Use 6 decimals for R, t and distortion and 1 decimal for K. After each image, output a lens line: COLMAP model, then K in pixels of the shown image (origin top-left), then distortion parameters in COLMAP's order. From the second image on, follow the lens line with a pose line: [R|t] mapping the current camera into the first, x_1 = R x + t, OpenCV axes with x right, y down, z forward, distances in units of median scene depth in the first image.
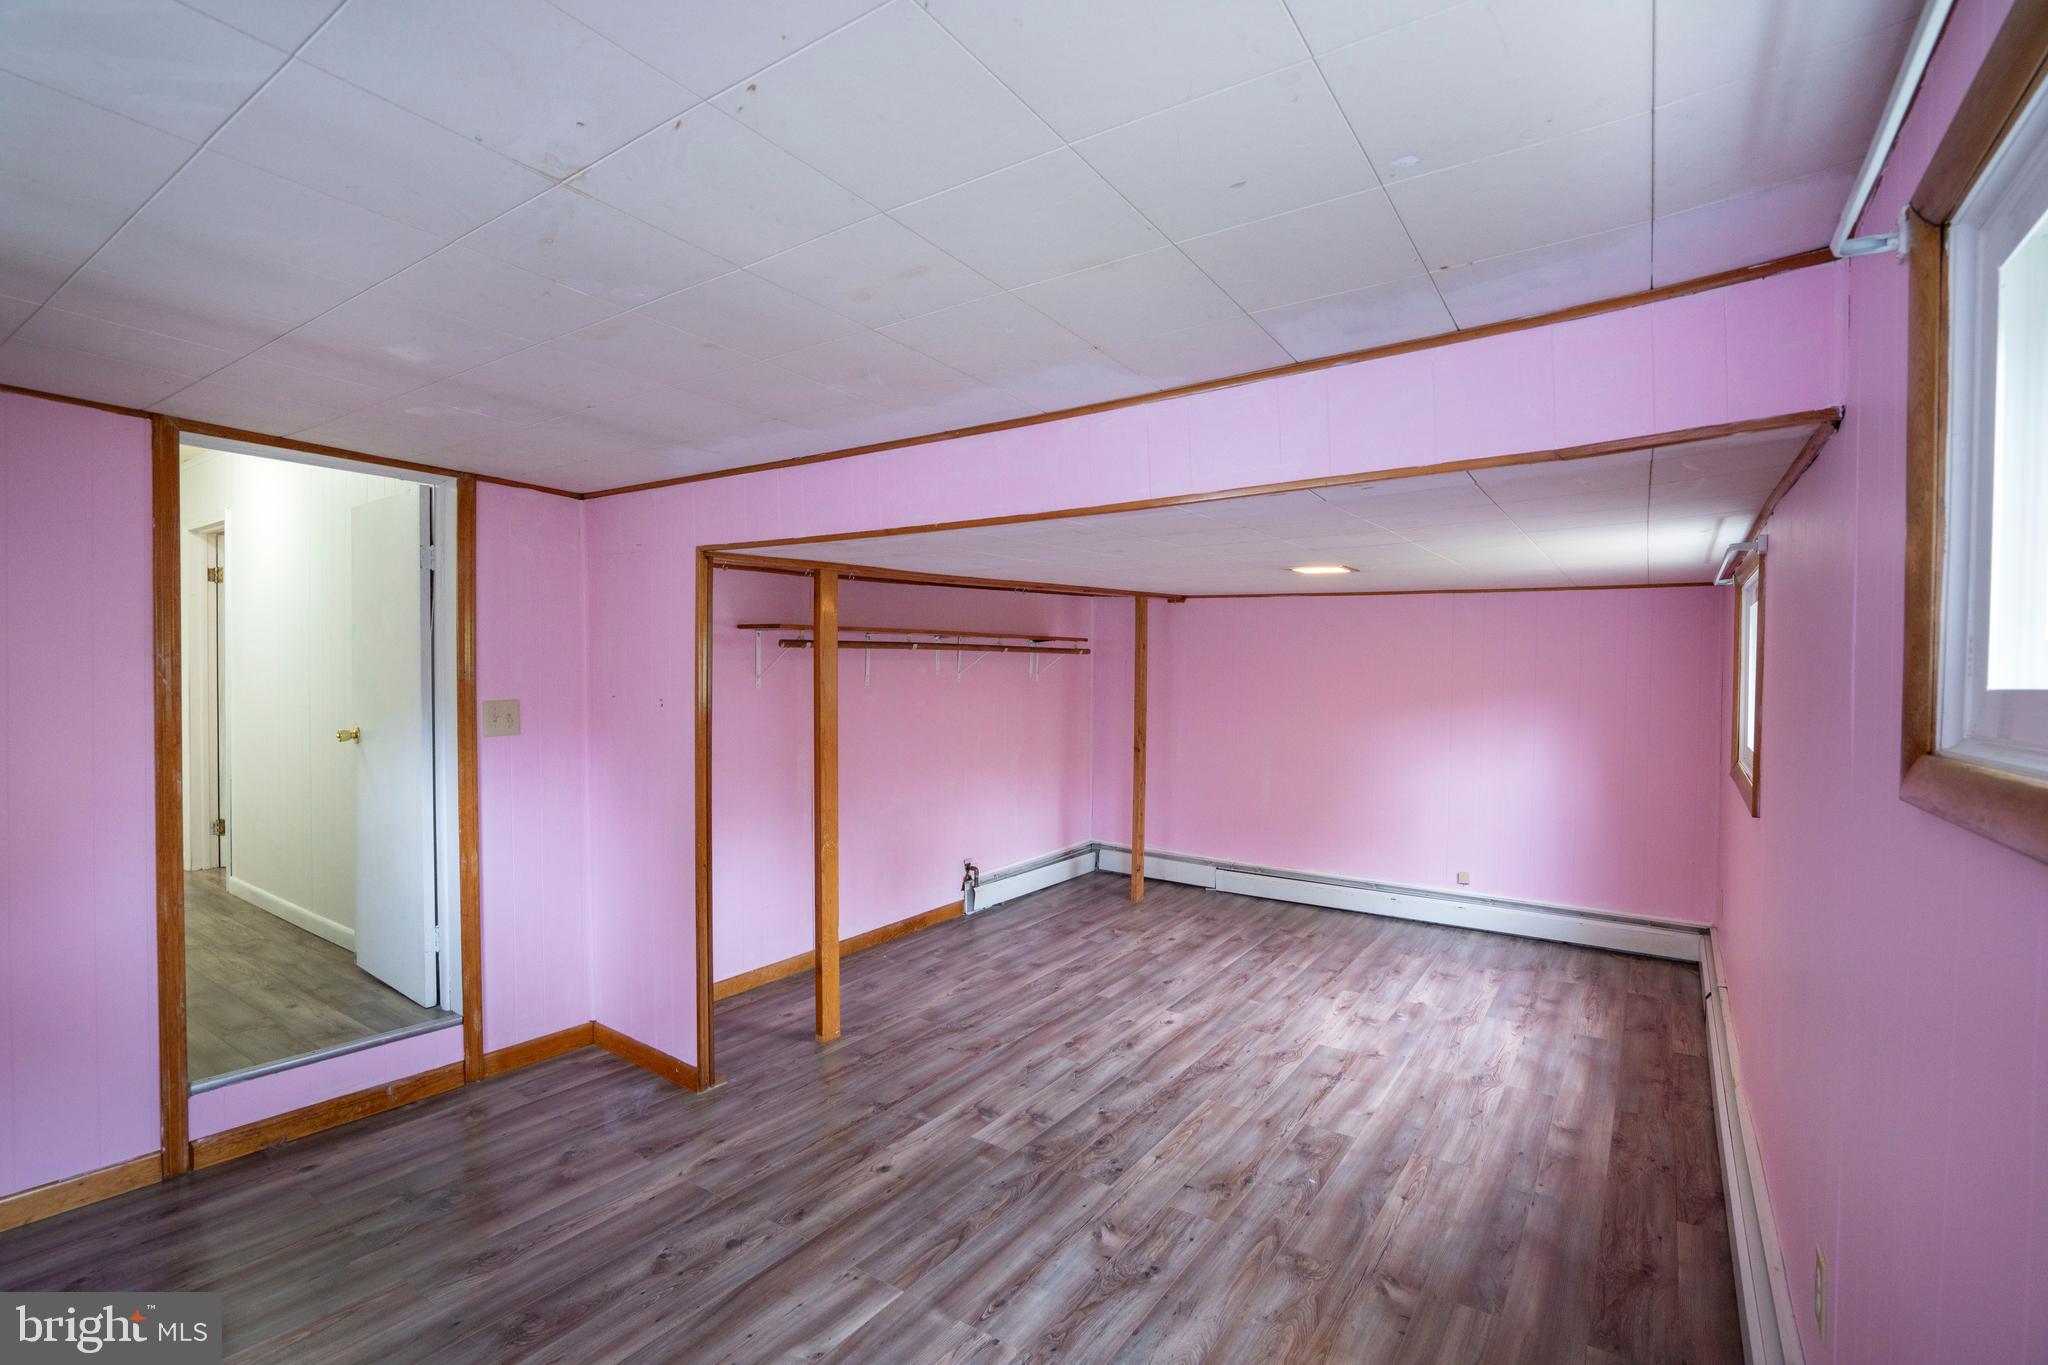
lens RADIAL K [[952.0, 0, 1024.7], [0, 952.0, 690.0], [0, 0, 1]] dist [-0.051789, 0.018920]
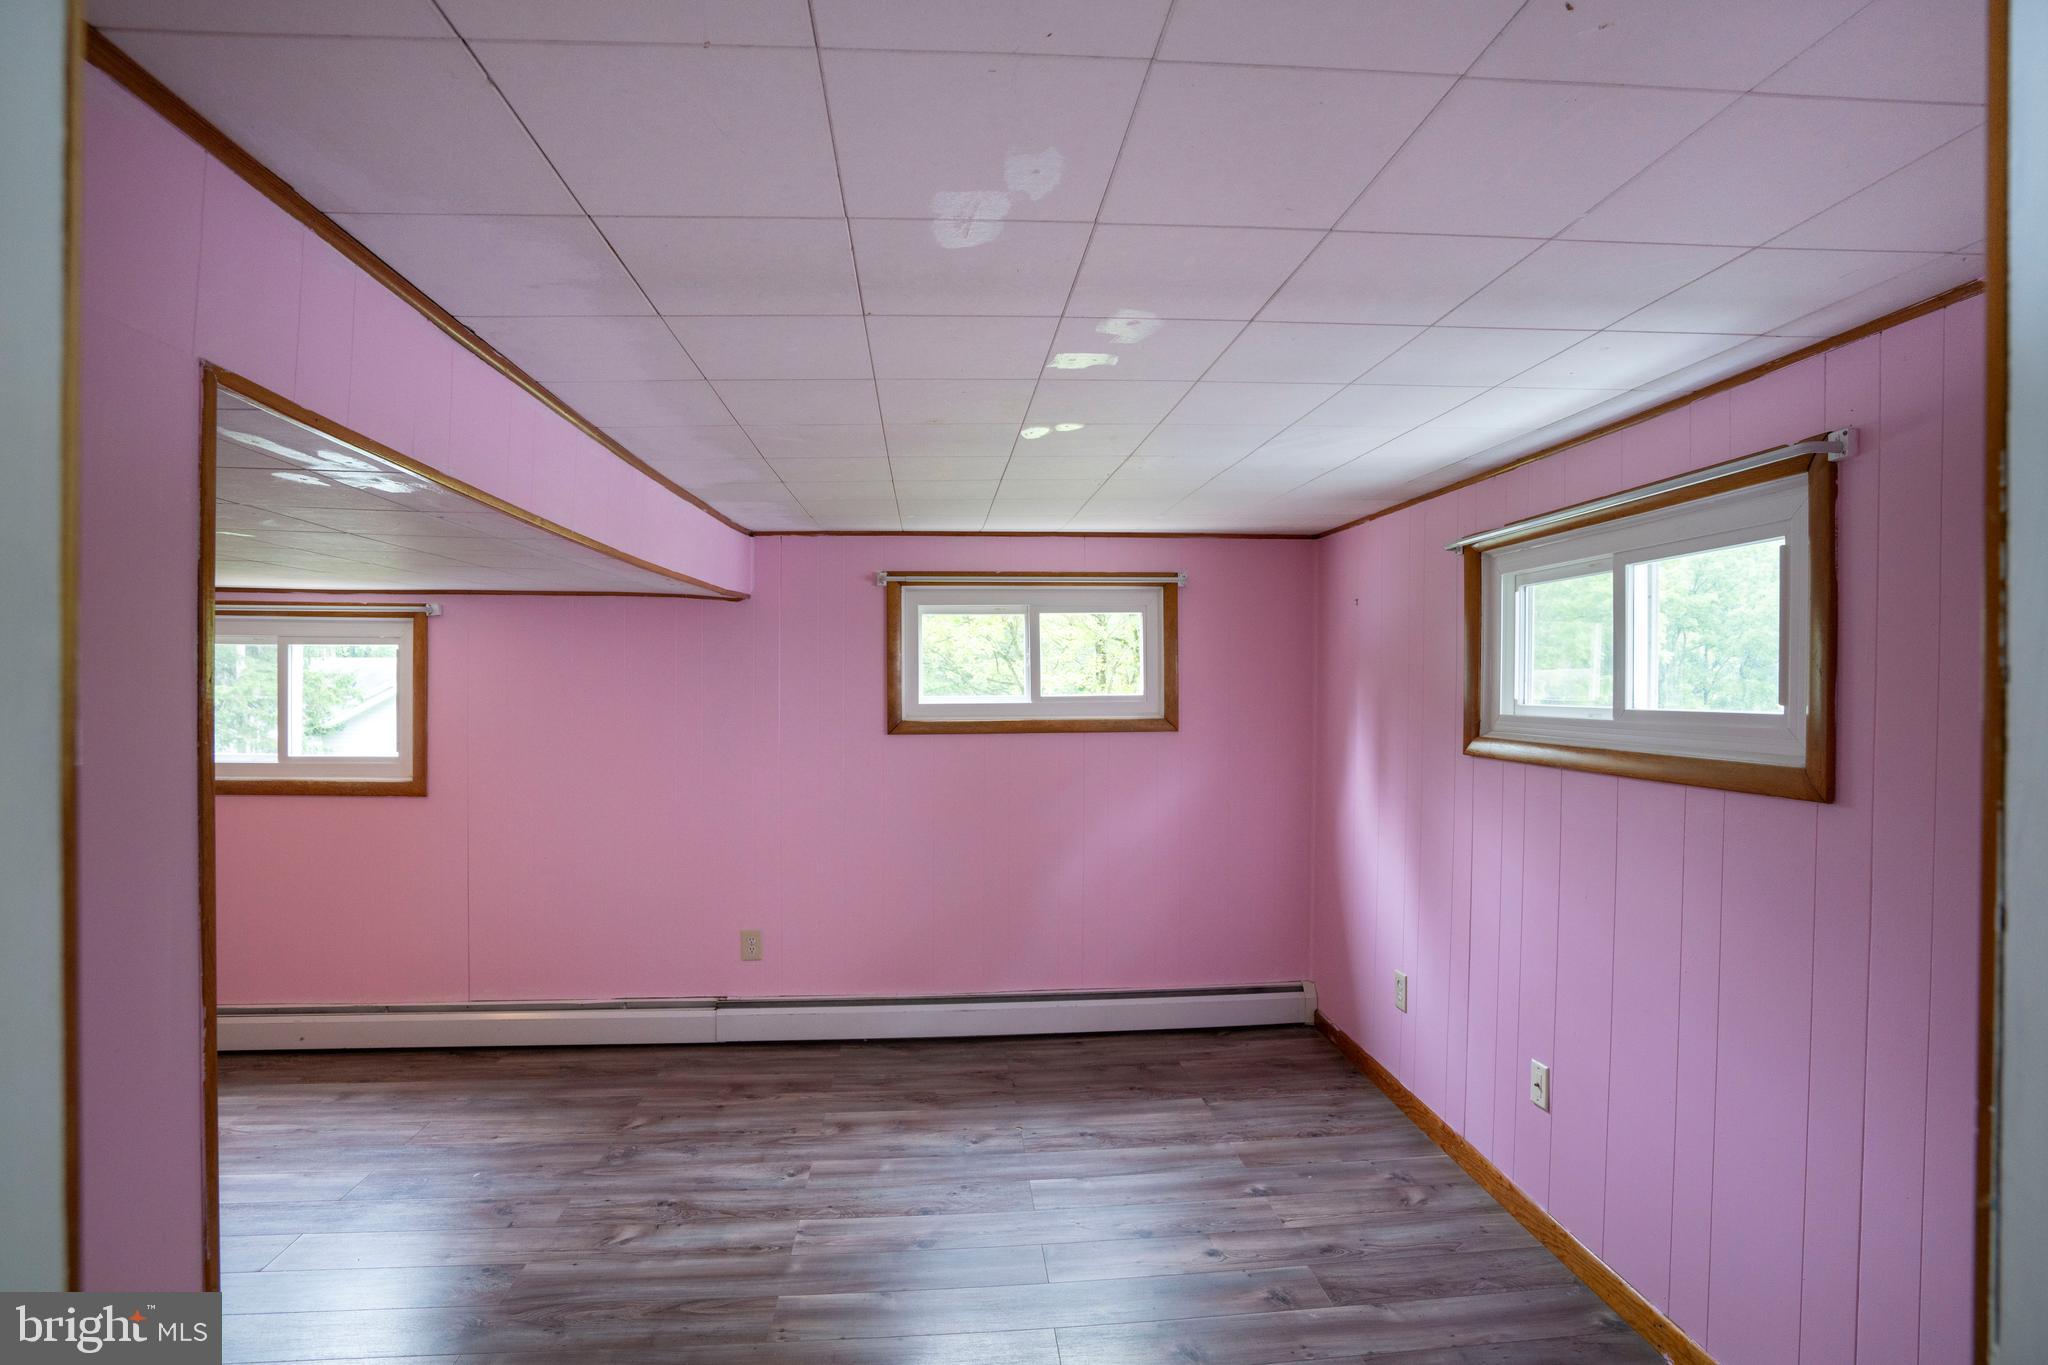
lens RADIAL K [[952.0, 0, 1023.2], [0, 952.0, 686.6], [0, 0, 1]] dist [-0.051789, 0.018920]
pose [[-0.638748, -0.012078, 0.769321, -0.943717], [0.005025, 0.999790, 0.019868, -0.058520], [-0.769399, 0.016556, -0.638553, 1.229075]]
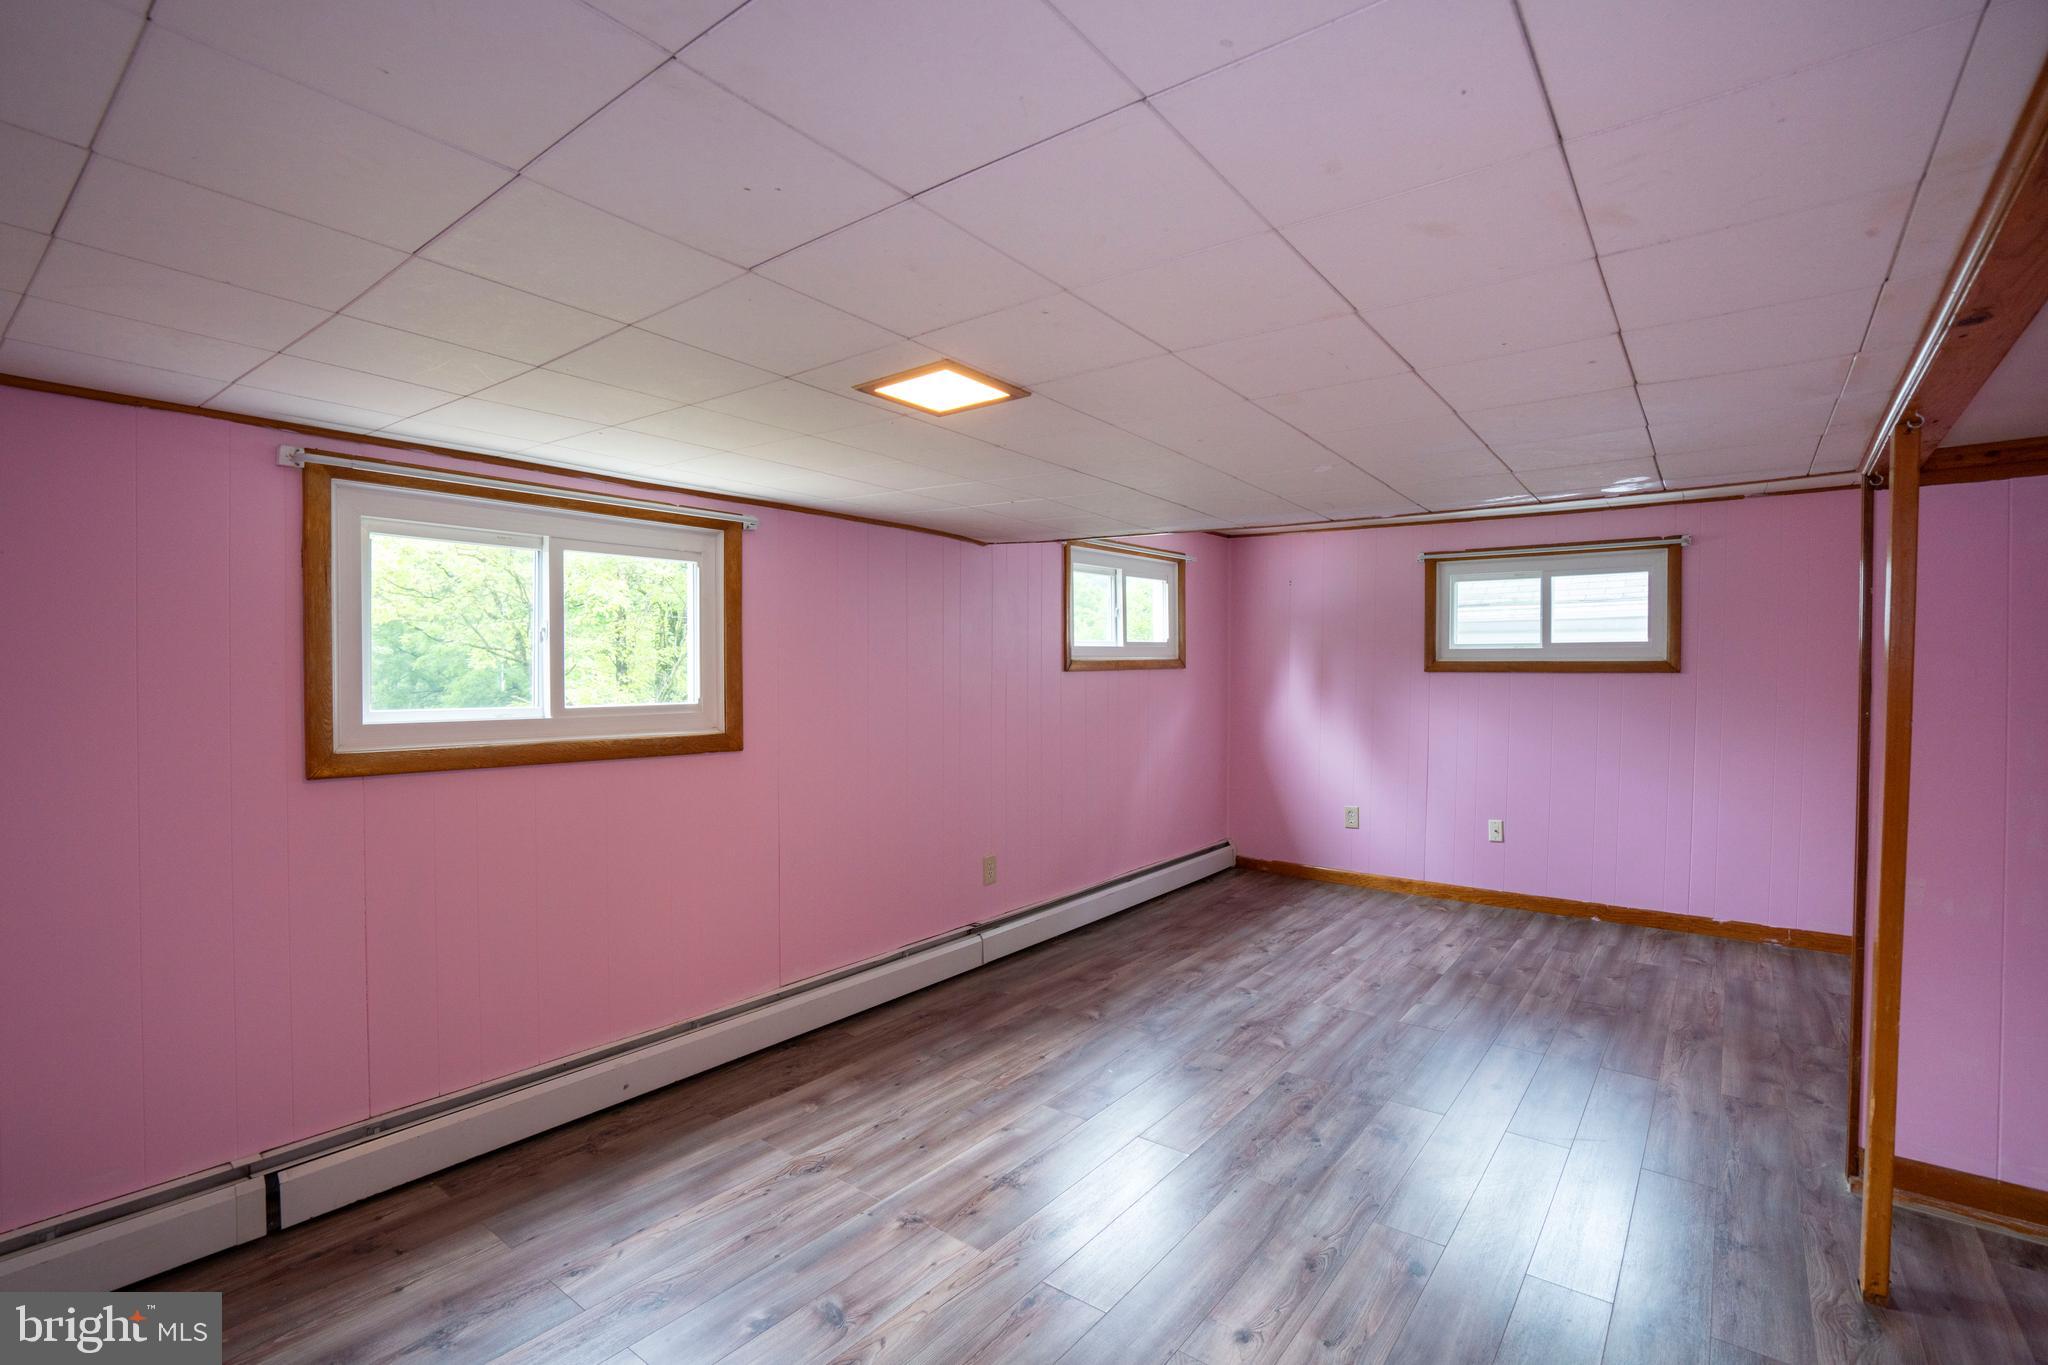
lens RADIAL K [[952.0, 0, 1037.9], [0, 952.0, 678.9], [0, 0, 1]] dist [-0.051789, 0.018920]
pose [[-0.999123, -0.010371, 0.040561, 0.366425], [-0.009035, 0.999415, 0.032975, 0.004692], [-0.040879, 0.032579, -0.998633, 2.222921]]
